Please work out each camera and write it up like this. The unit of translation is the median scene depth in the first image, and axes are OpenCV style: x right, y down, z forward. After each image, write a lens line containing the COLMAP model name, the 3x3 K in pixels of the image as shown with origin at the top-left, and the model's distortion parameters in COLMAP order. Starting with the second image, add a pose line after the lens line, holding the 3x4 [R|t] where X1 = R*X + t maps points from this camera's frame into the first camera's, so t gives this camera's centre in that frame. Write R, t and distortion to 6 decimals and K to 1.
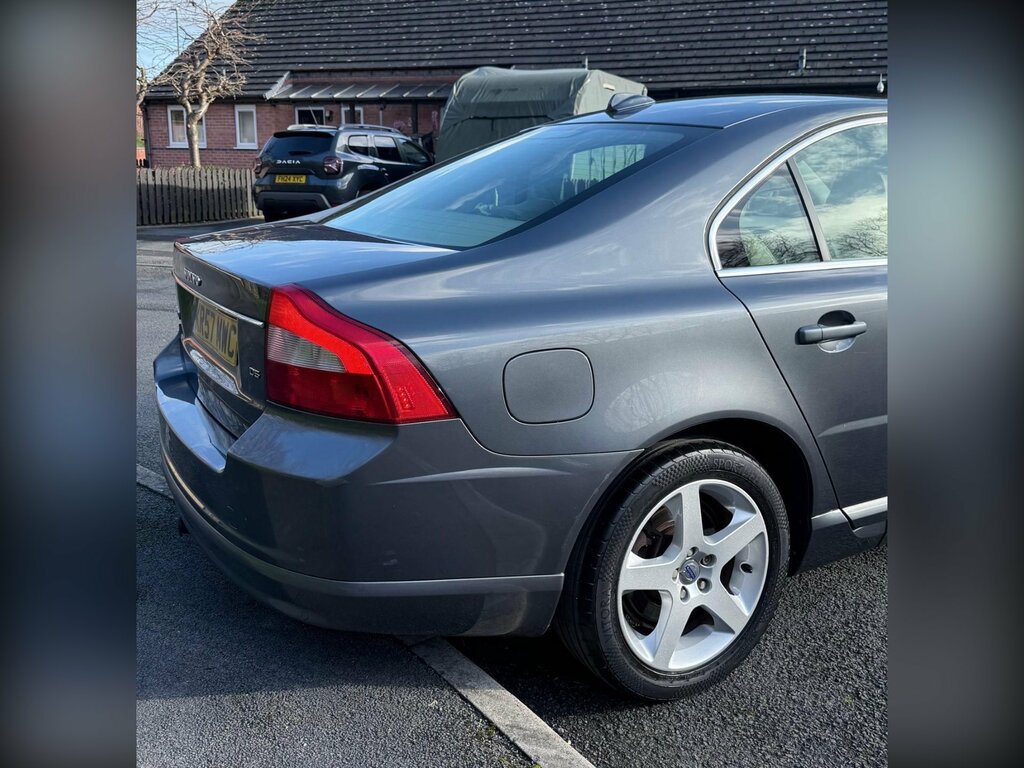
lens RADIAL K [[949.9, 0, 498.5], [0, 949.9, 330.7], [0, 0, 1]] dist [0.212024, -0.524428]
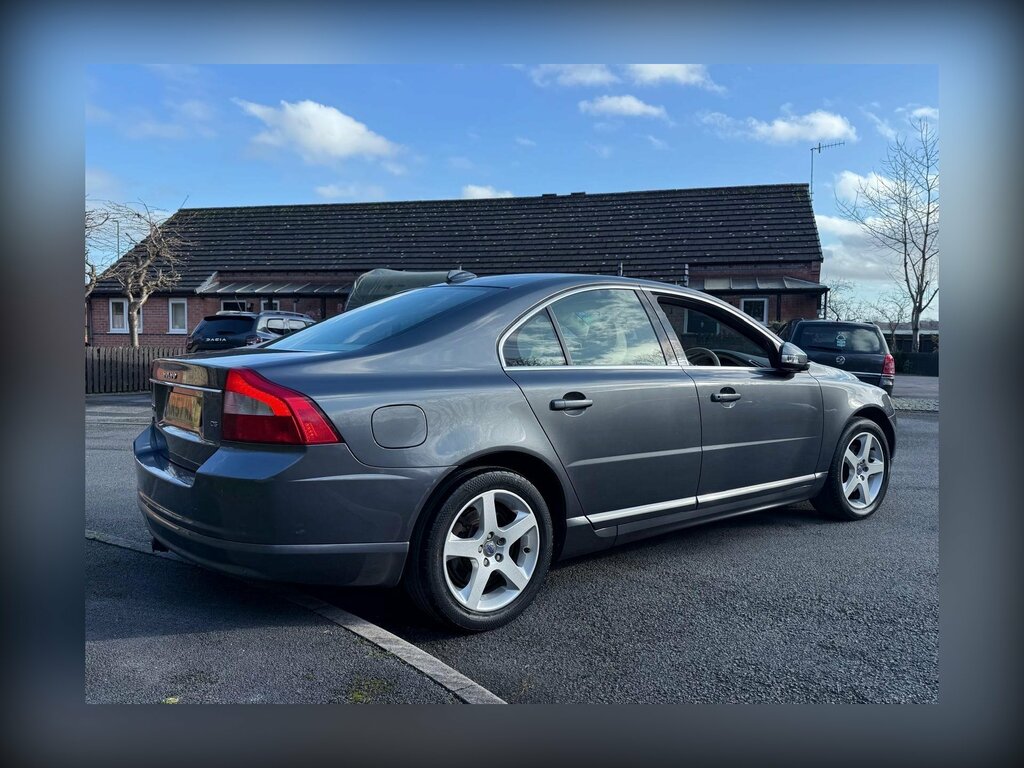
lens RADIAL K [[879.6, 0, 533.3], [0, 879.6, 400.0], [0, 0, 1]] dist [0.185935, -0.417335]
pose [[0.989639, -0.003969, 0.143526, 0.017660], [0.023884, 0.990242, -0.137298, 0.064481], [-0.141580, 0.139303, 0.980076, -0.160144]]
